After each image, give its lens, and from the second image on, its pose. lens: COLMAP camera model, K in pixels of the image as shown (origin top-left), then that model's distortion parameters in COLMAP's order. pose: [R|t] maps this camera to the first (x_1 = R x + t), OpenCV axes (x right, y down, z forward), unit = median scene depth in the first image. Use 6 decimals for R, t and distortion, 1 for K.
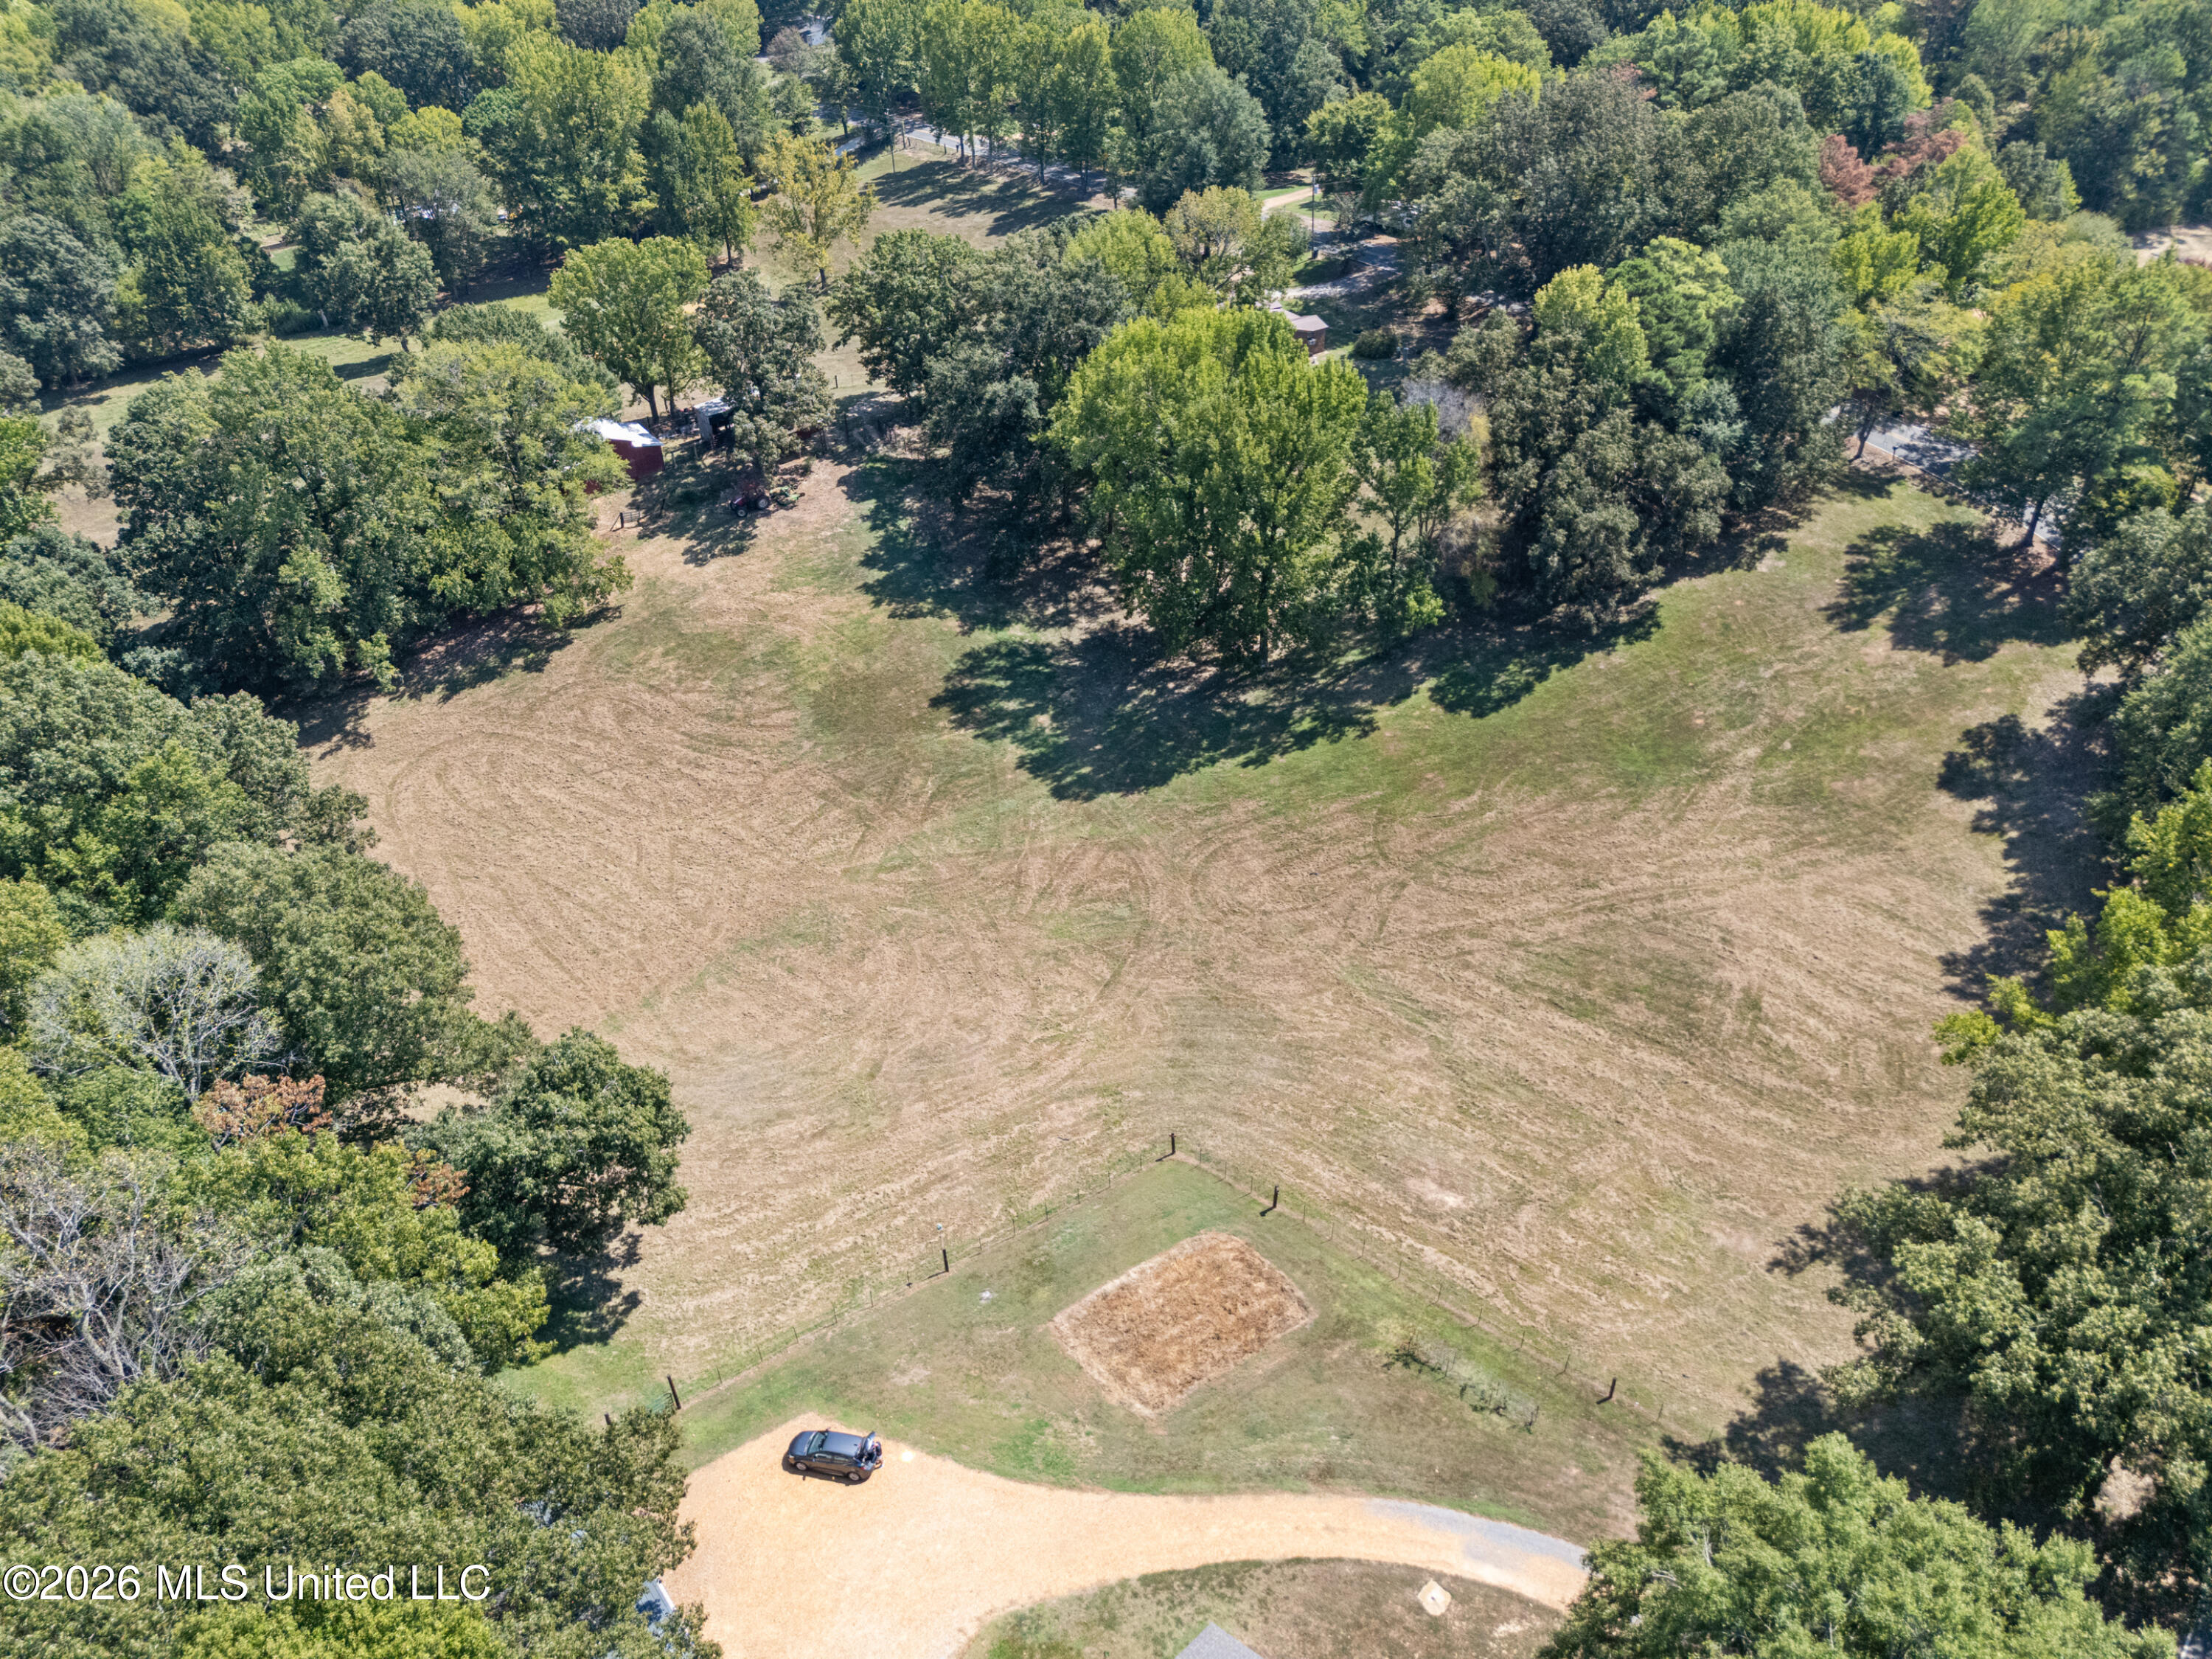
lens RADIAL K [[1674.2, 0, 1113.3], [0, 1674.2, 835.0], [0, 0, 1]] dist [0.050418, -0.011499]
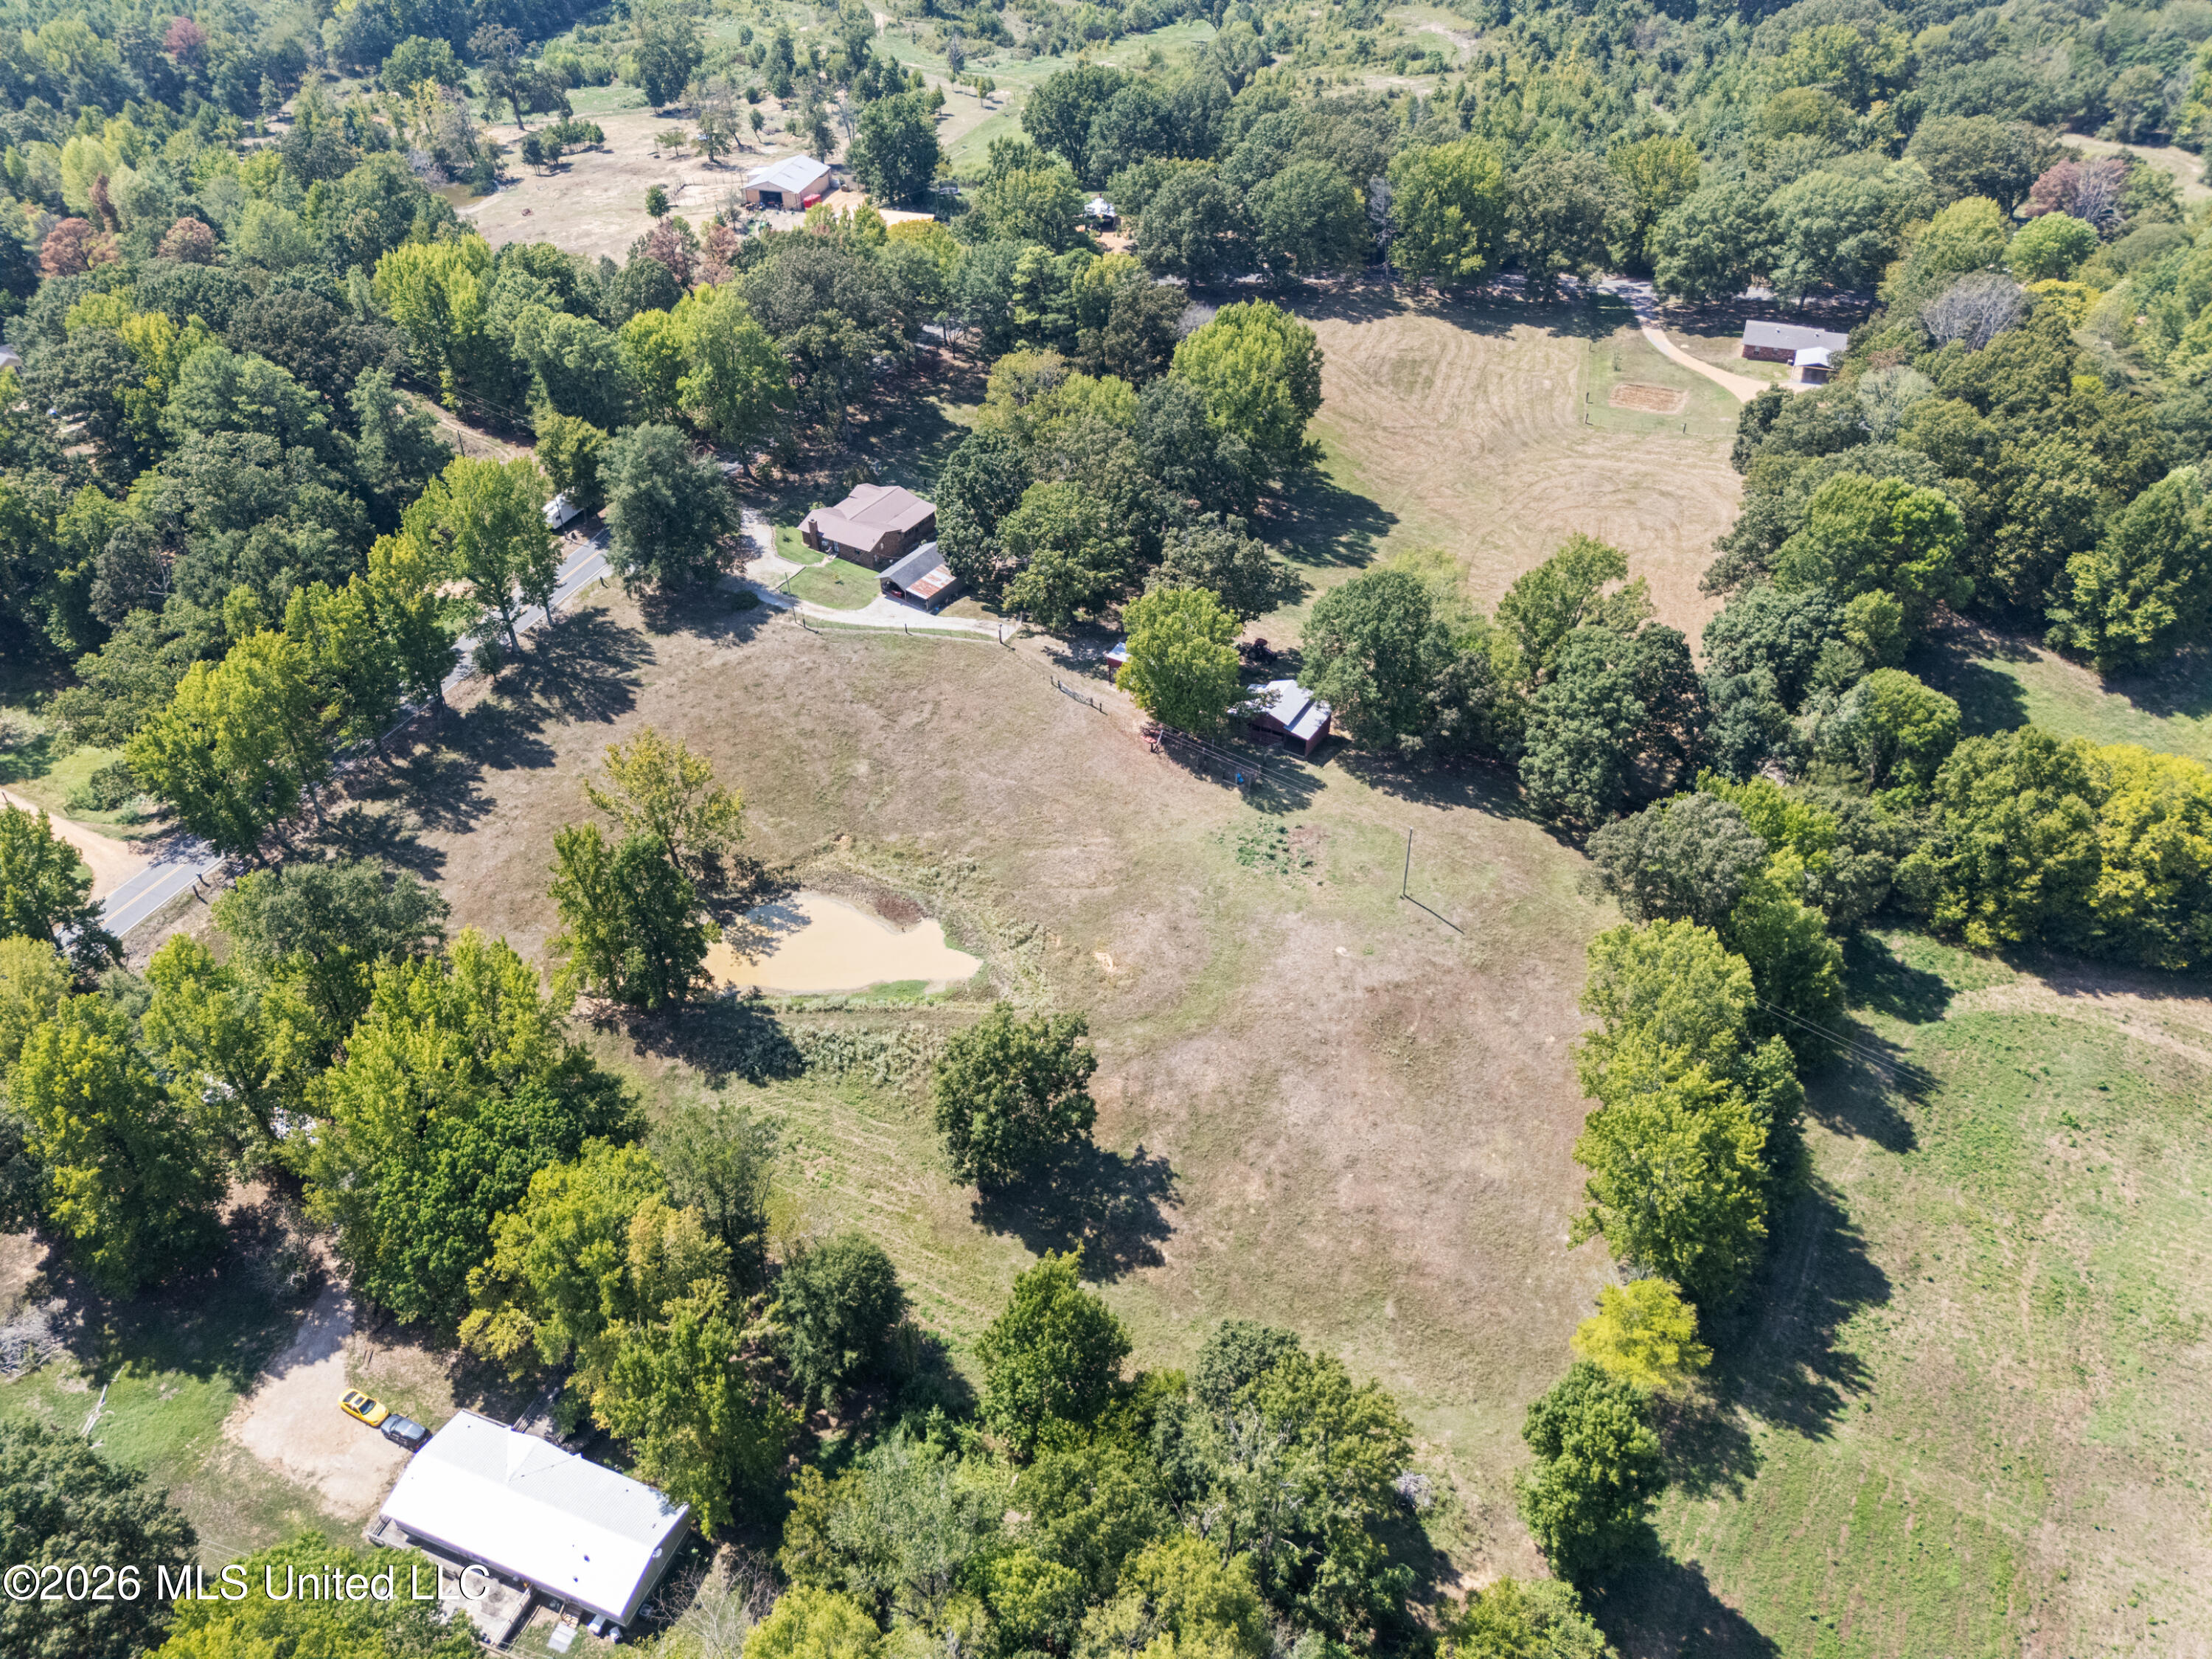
lens RADIAL K [[1674.2, 0, 1101.9], [0, 1674.2, 821.8], [0, 0, 1]] dist [0.050418, -0.011499]
pose [[-0.452440, -0.526601, 0.719715, -1.411433], [0.533741, 0.486639, 0.691594, -1.334635], [-0.714436, 0.697046, 0.060893, 1.335499]]
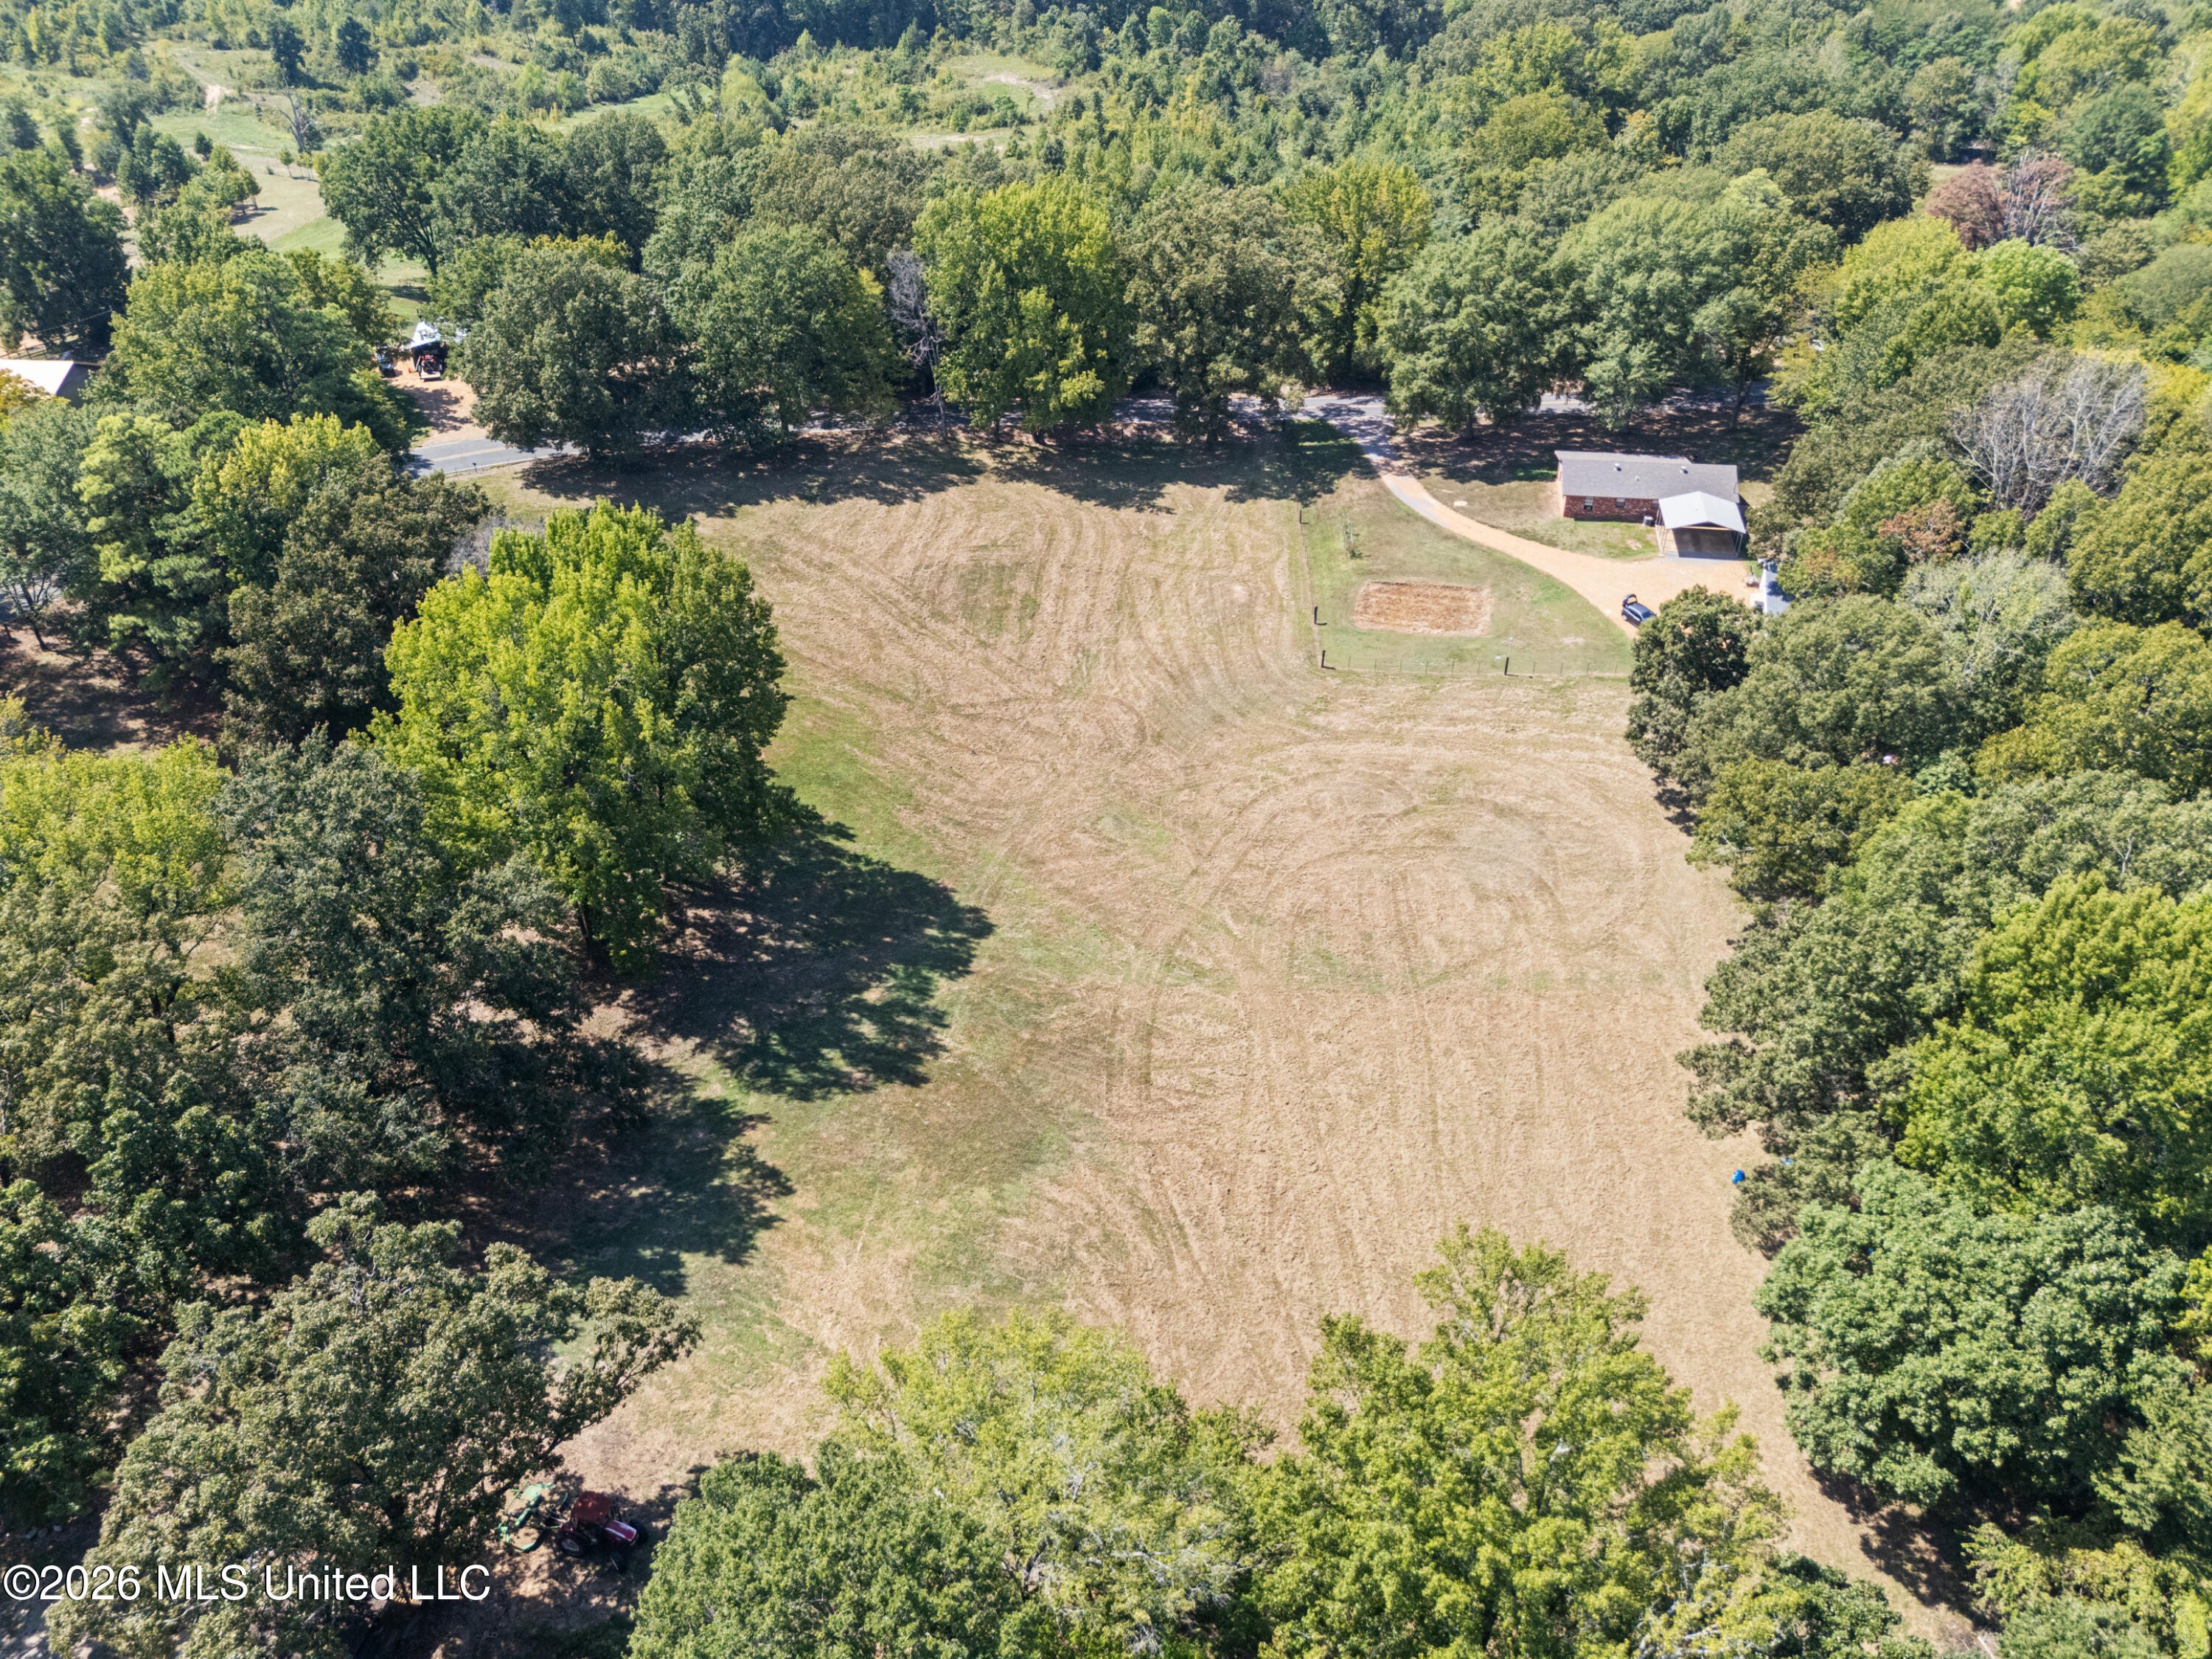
lens RADIAL K [[1674.2, 0, 1108.2], [0, 1674.2, 833.0], [0, 0, 1]] dist [0.050418, -0.011499]
pose [[-0.632774, -0.417145, 0.652371, -0.632130], [0.466153, 0.467510, 0.751090, -0.685629], [-0.618303, 0.779374, -0.101375, 0.990946]]
